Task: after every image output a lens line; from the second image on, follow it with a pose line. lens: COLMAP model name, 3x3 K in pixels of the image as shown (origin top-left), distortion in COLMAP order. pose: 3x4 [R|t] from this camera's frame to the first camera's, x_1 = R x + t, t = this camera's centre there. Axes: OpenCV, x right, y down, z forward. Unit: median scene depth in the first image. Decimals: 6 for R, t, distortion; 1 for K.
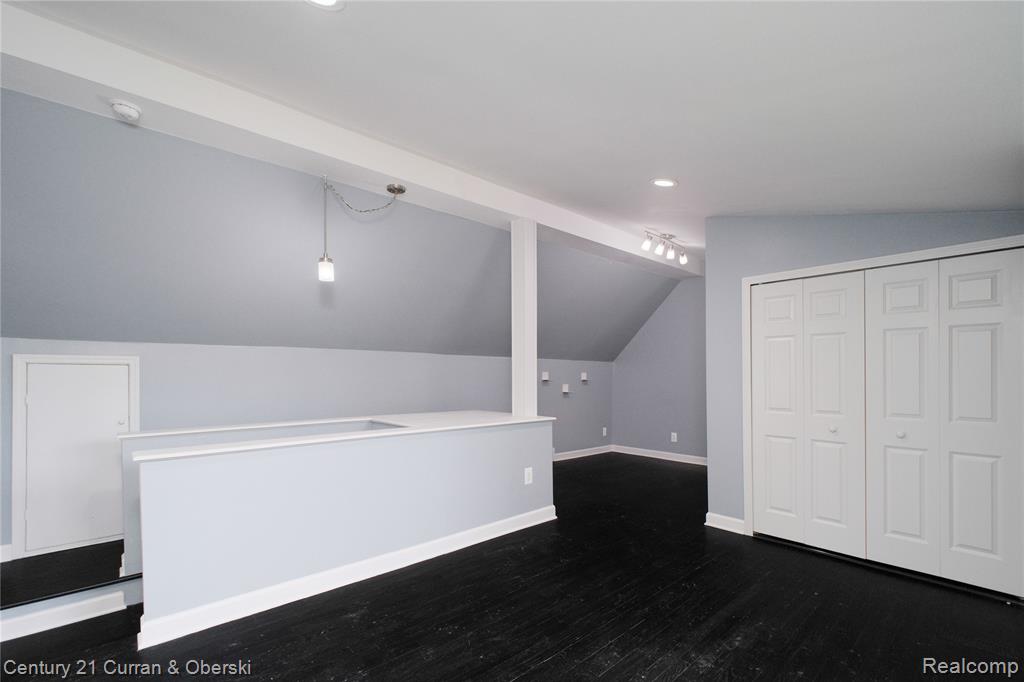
lens RADIAL K [[438.2, 0, 511.6], [0, 438.2, 377.2], [0, 0, 1]] dist [0.001071, 0.000252]
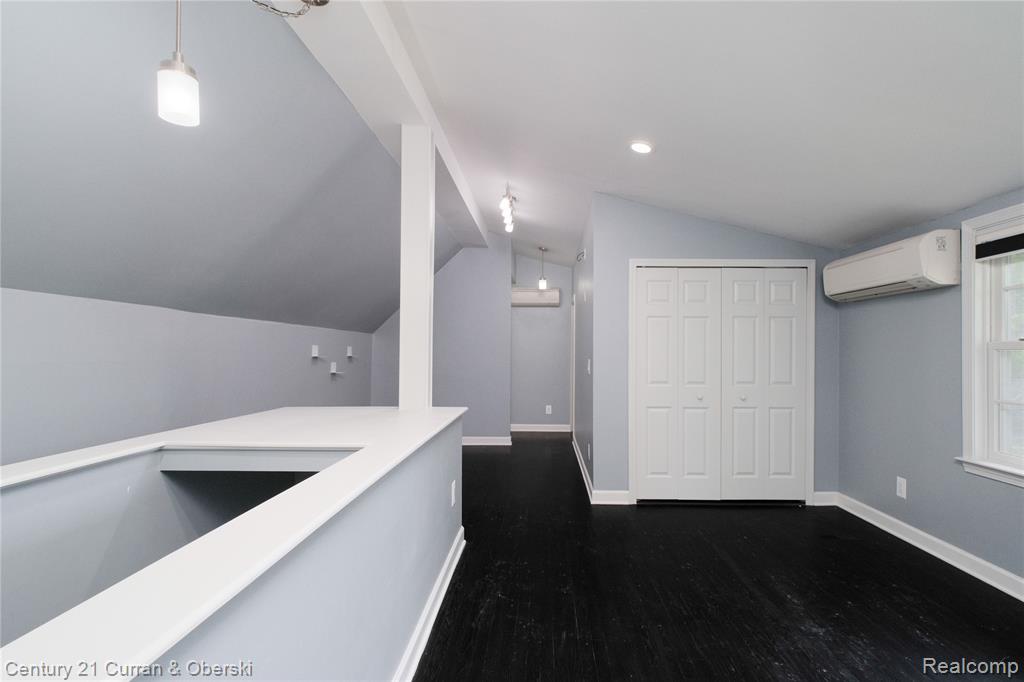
lens RADIAL K [[477.5, 0, 514.8], [0, 477.5, 349.1], [0, 0, 1]] dist [-0.003227, -0.000150]
pose [[0.678516, 0.006972, 0.734552, -0.536078], [-0.001595, 0.999967, -0.008017, -0.000910], [-0.734584, 0.004268, 0.678505, 0.465813]]
